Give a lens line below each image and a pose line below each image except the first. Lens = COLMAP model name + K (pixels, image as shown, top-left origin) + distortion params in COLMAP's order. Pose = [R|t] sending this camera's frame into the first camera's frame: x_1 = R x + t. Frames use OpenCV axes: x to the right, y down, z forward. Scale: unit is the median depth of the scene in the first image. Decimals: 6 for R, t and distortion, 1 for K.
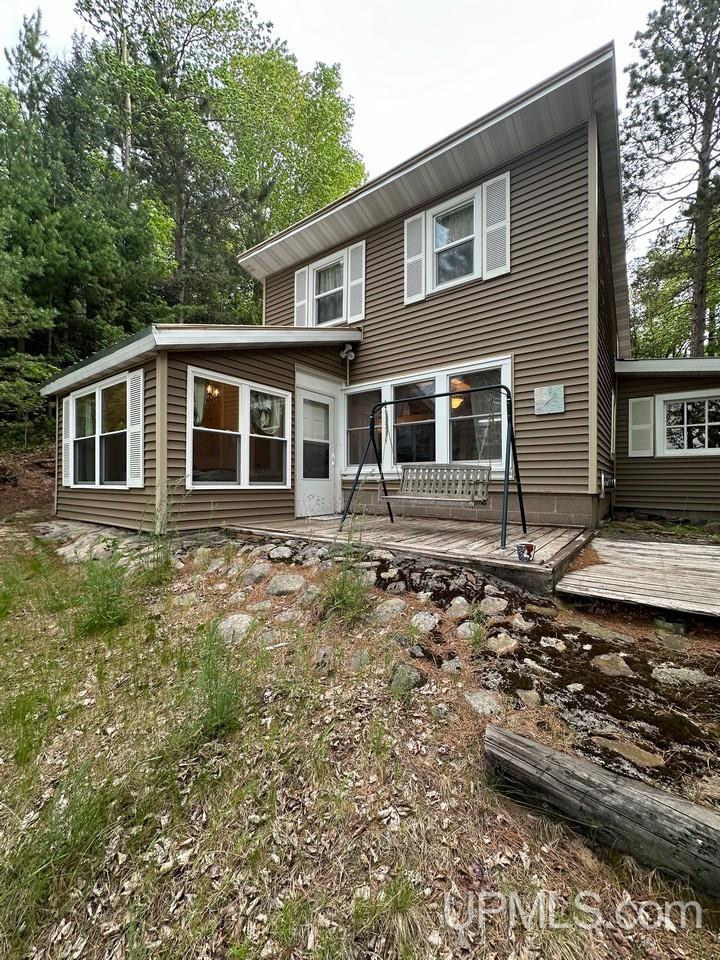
lens RADIAL K [[383.7, 0, 361.3], [0, 383.7, 484.8], [0, 0, 1]] dist [-0.001102, -0.000202]
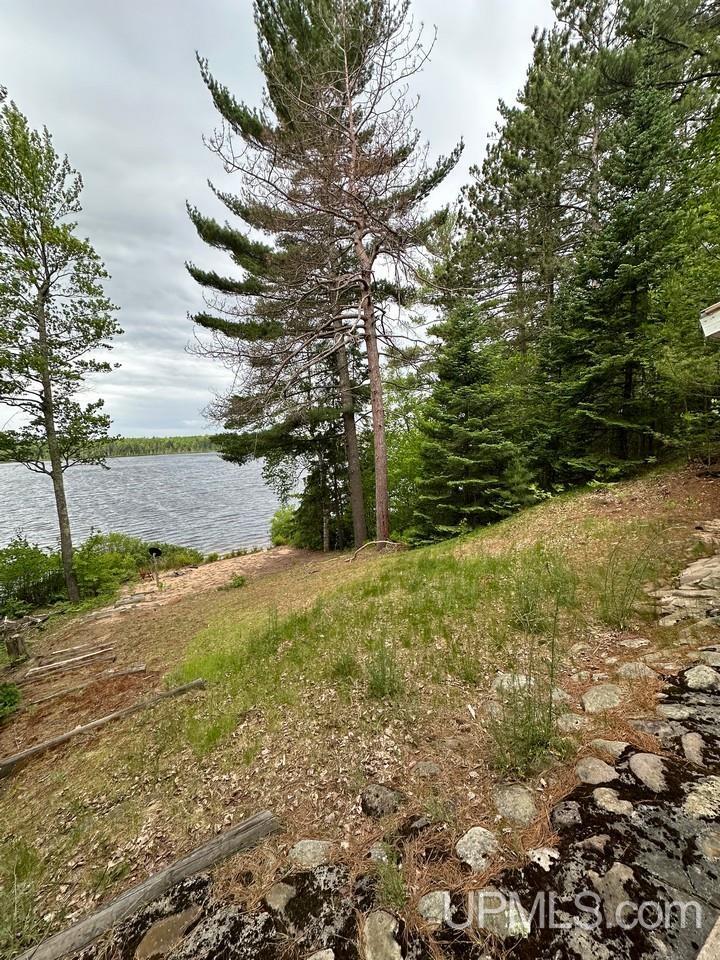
lens RADIAL K [[383.7, 0, 360.0], [0, 383.7, 478.4], [0, 0, 1]] dist [-0.001102, -0.000202]
pose [[-0.368683, 0.149638, -0.917432, 0.628331], [0.043922, 0.988660, 0.143605, -0.293837], [0.928517, 0.012650, -0.371074, 0.912489]]
